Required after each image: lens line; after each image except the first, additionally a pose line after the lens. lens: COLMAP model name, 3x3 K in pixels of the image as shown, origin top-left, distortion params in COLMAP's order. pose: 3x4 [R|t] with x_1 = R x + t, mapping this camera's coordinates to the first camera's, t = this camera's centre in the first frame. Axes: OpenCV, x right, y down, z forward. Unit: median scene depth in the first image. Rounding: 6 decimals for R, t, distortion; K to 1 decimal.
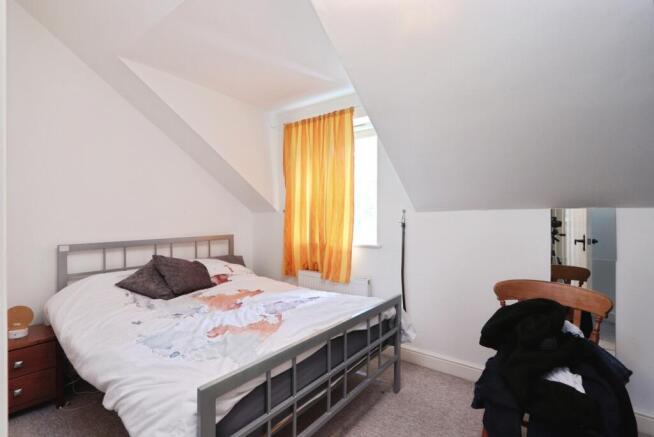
lens RADIAL K [[298.6, 0, 326.6], [0, 298.6, 221.6], [0, 0, 1]] dist [0.000747, -0.000444]
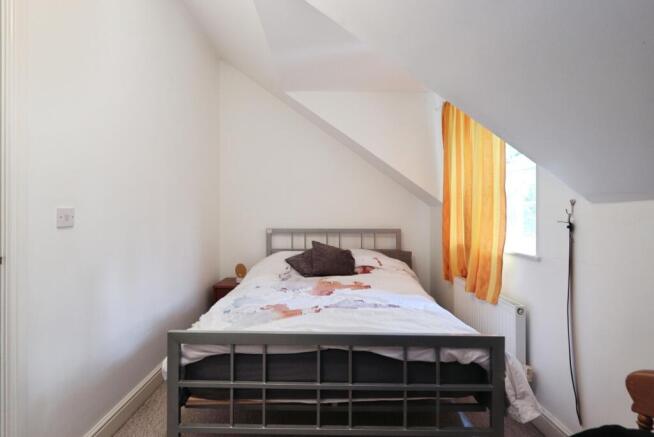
lens RADIAL K [[301.3, 0, 327.0], [0, 301.3, 218.5], [0, 0, 1]] dist [0.017037, -0.000029]
pose [[0.607800, 0.024772, -0.793704, 0.472395], [-0.017725, 0.999687, 0.017627, -0.005598], [0.793892, 0.003354, 0.608049, 0.292848]]
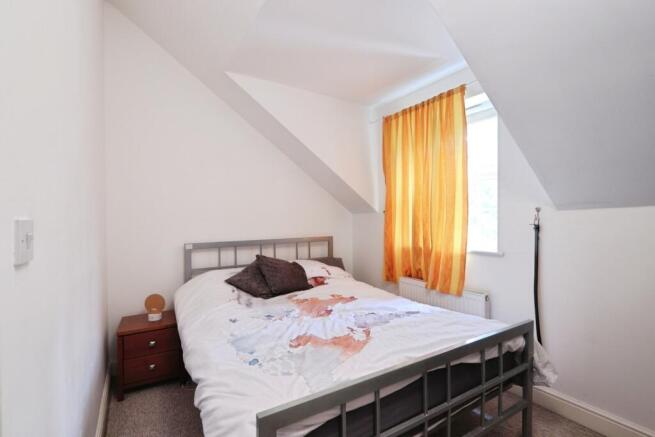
lens RADIAL K [[299.0, 0, 327.1], [0, 299.0, 221.6], [0, 0, 1]] dist [0.000747, -0.000444]
pose [[0.934649, -0.002403, -0.355564, 0.030410], [0.000809, 0.999989, -0.004631, -0.000724], [0.355571, 0.004041, 0.934640, 0.102331]]
